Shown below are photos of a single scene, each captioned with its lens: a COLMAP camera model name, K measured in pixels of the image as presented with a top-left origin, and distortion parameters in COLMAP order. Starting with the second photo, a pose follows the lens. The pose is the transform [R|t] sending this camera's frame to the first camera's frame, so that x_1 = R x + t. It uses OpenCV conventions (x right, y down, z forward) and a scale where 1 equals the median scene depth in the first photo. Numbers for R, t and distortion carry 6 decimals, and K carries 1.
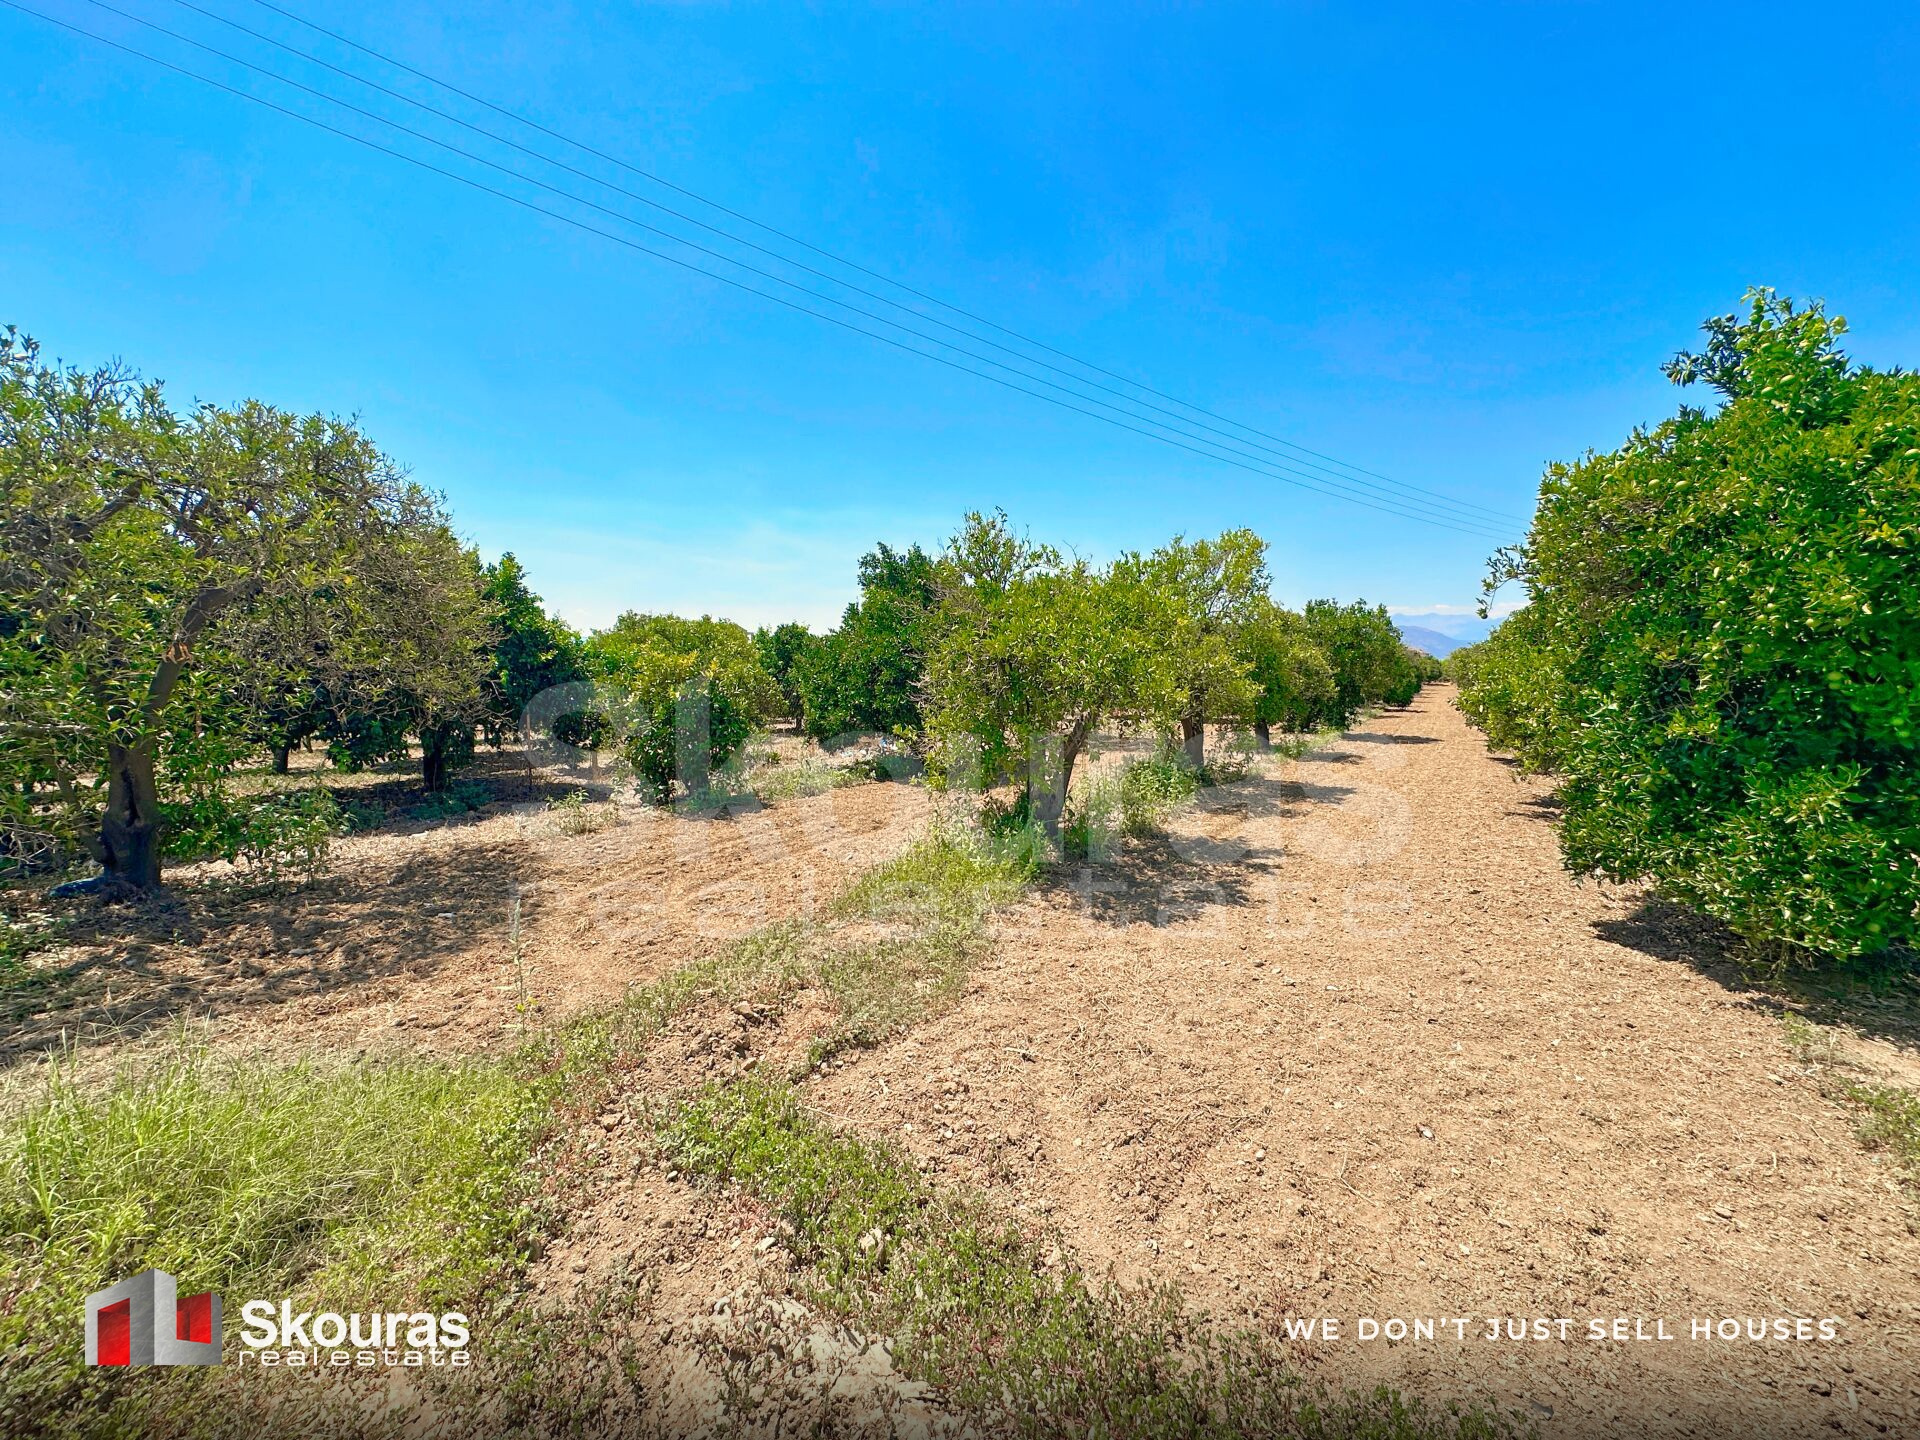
lens RADIAL K [[765.7, 0, 960.7], [0, 765.7, 716.2], [0, 0, 1]] dist [-0.000531, 0.000308]
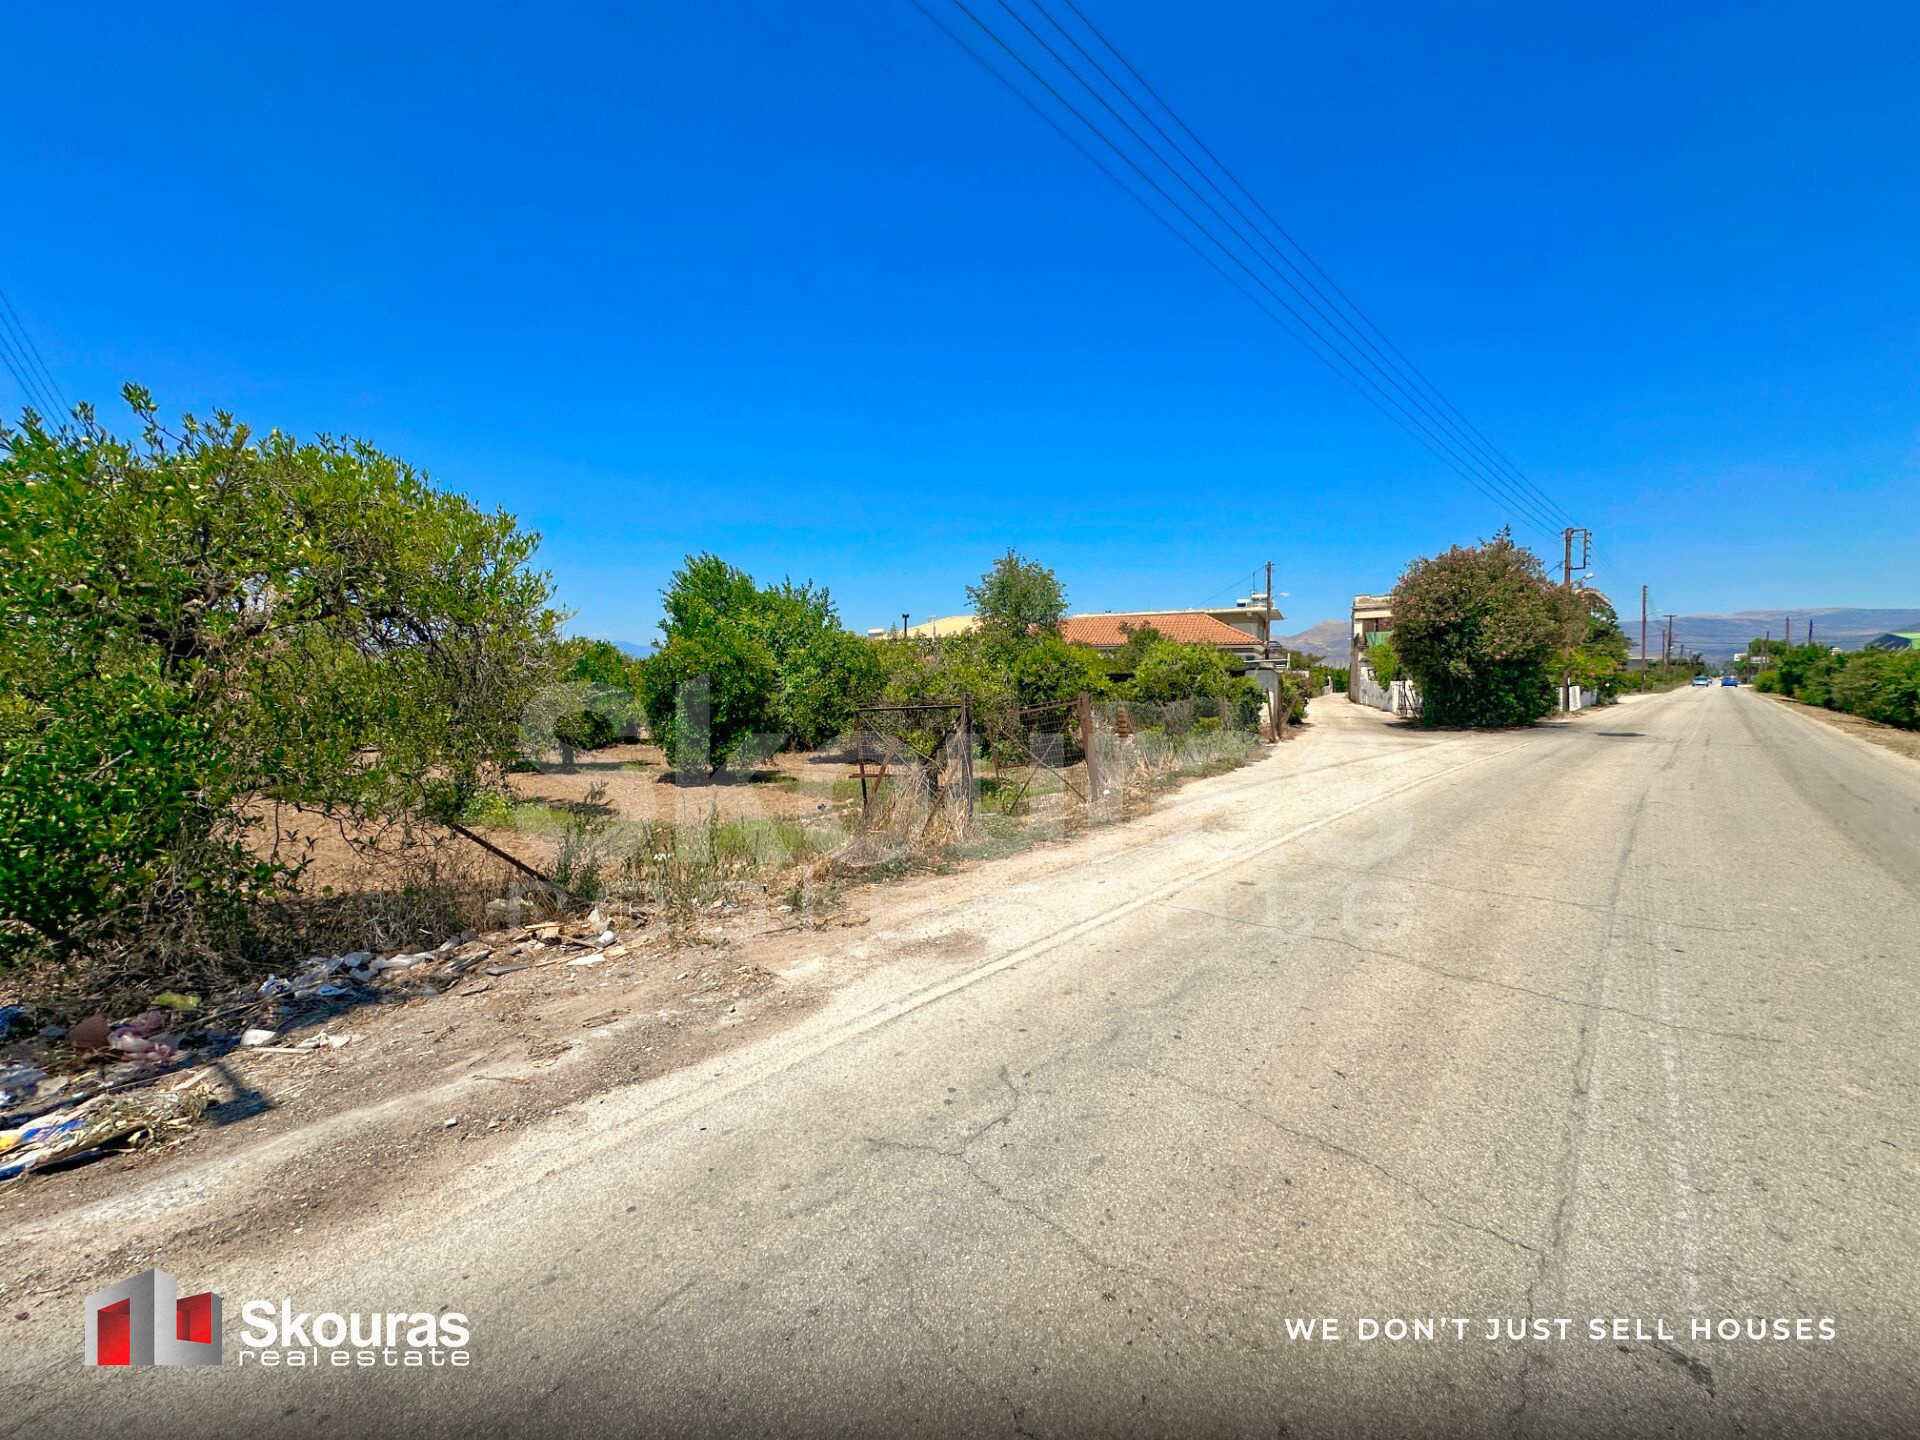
lens RADIAL K [[765.7, 0, 963.4], [0, 765.7, 722.1], [0, 0, 1]] dist [-0.000531, 0.000308]
pose [[-0.092680, -0.047189, 0.994577, -1.048674], [0.061136, 0.996722, 0.052987, -0.036939], [-0.993817, 0.065716, -0.089491, 0.058929]]
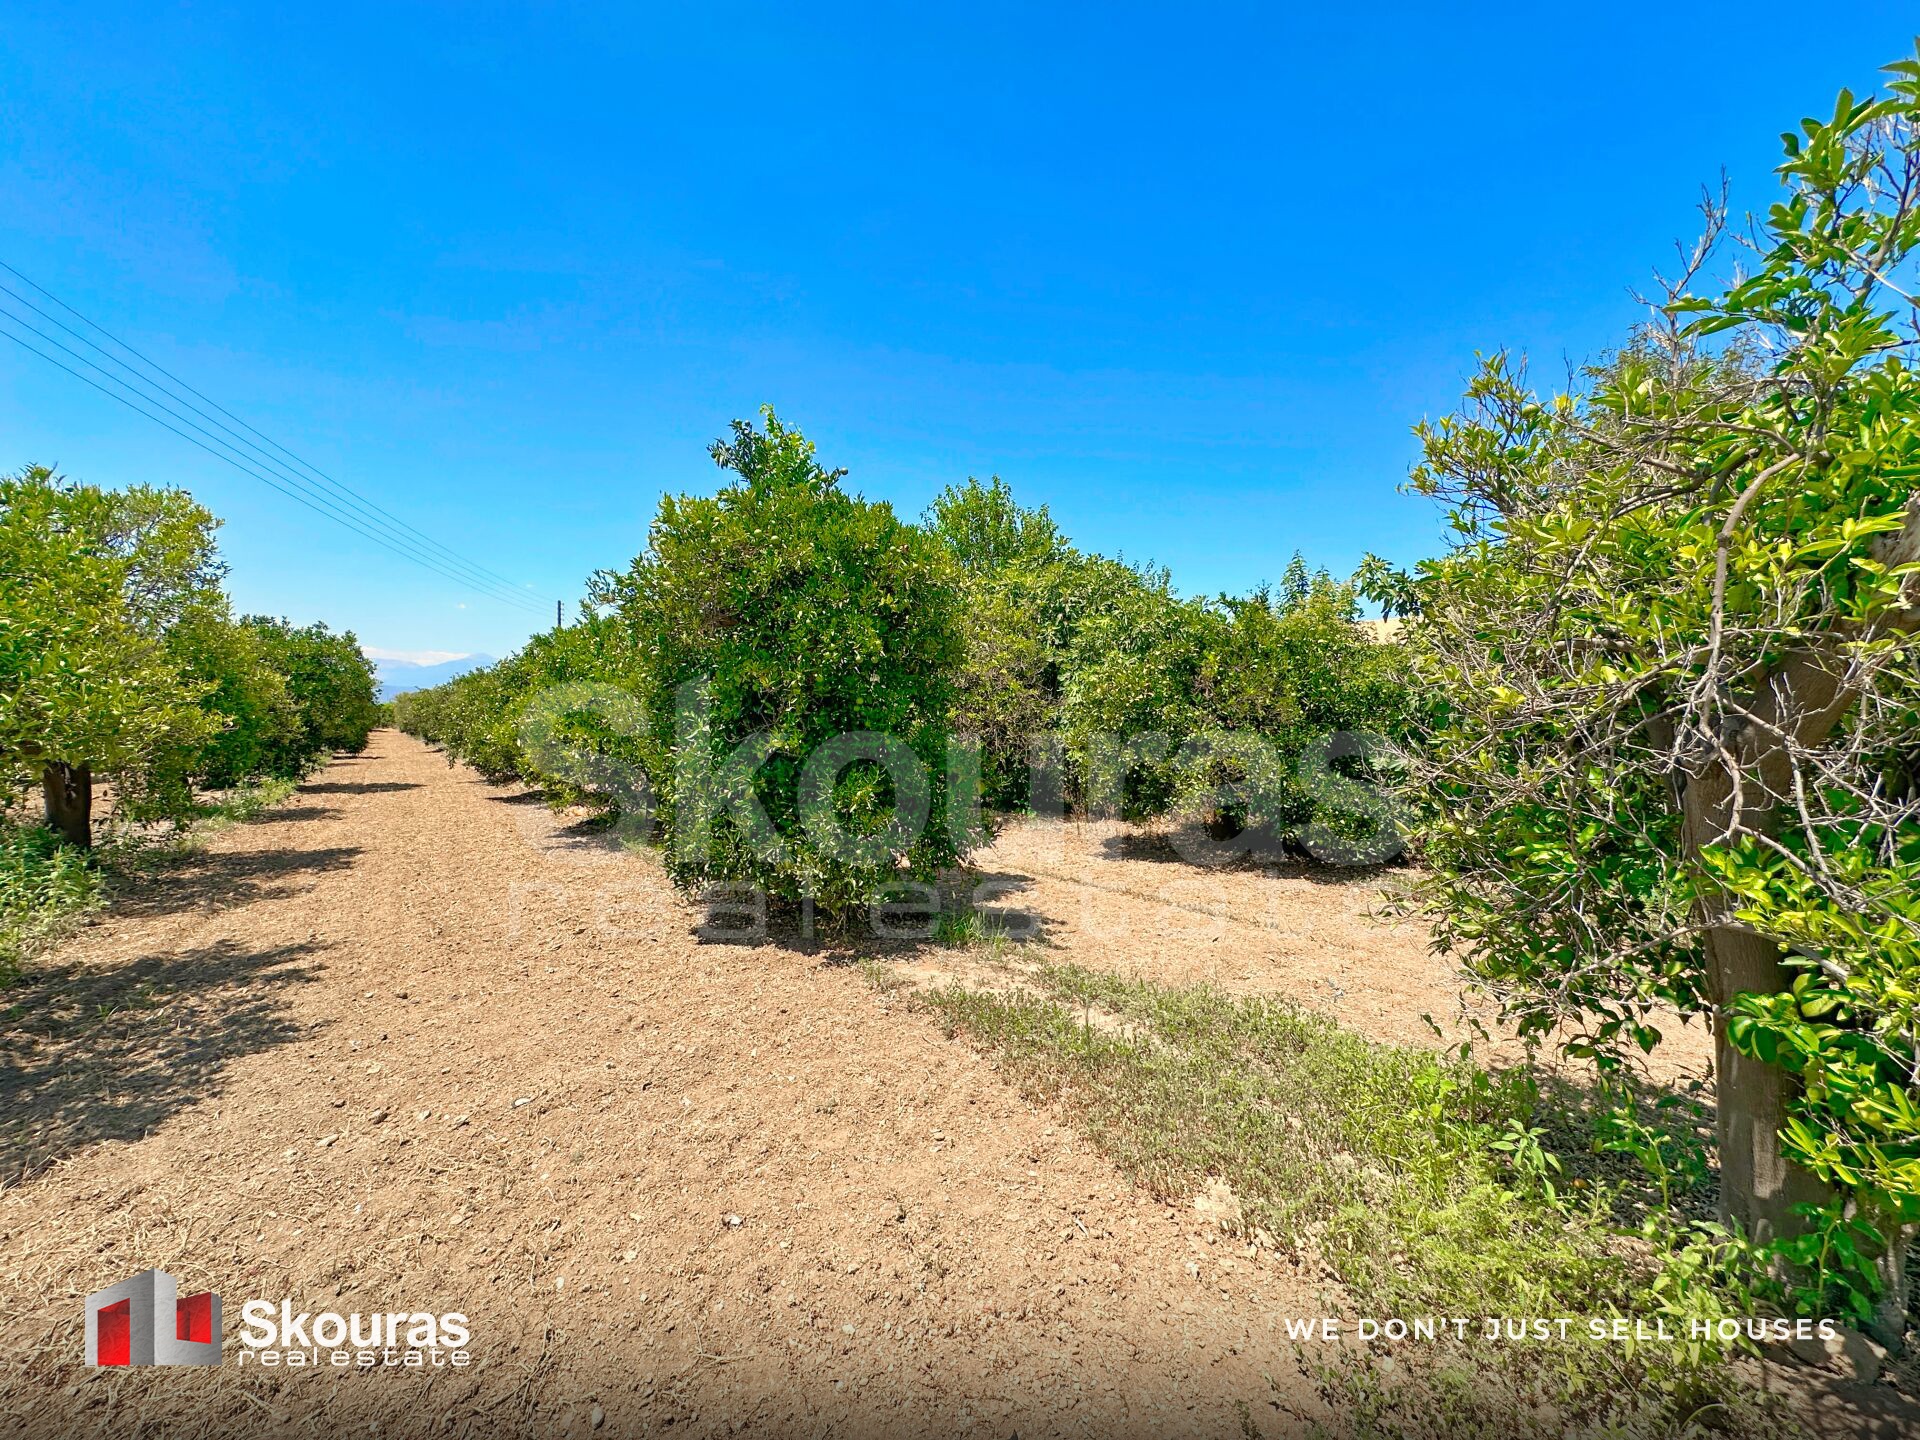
lens RADIAL K [[765.7, 0, 960.9], [0, 765.7, 717.0], [0, 0, 1]] dist [-0.000531, 0.000308]
pose [[0.346034, 0.014522, 0.938110, -0.025718], [0.041920, 0.998642, -0.030921, 0.008638], [-0.937285, 0.050025, 0.344955, 0.120352]]
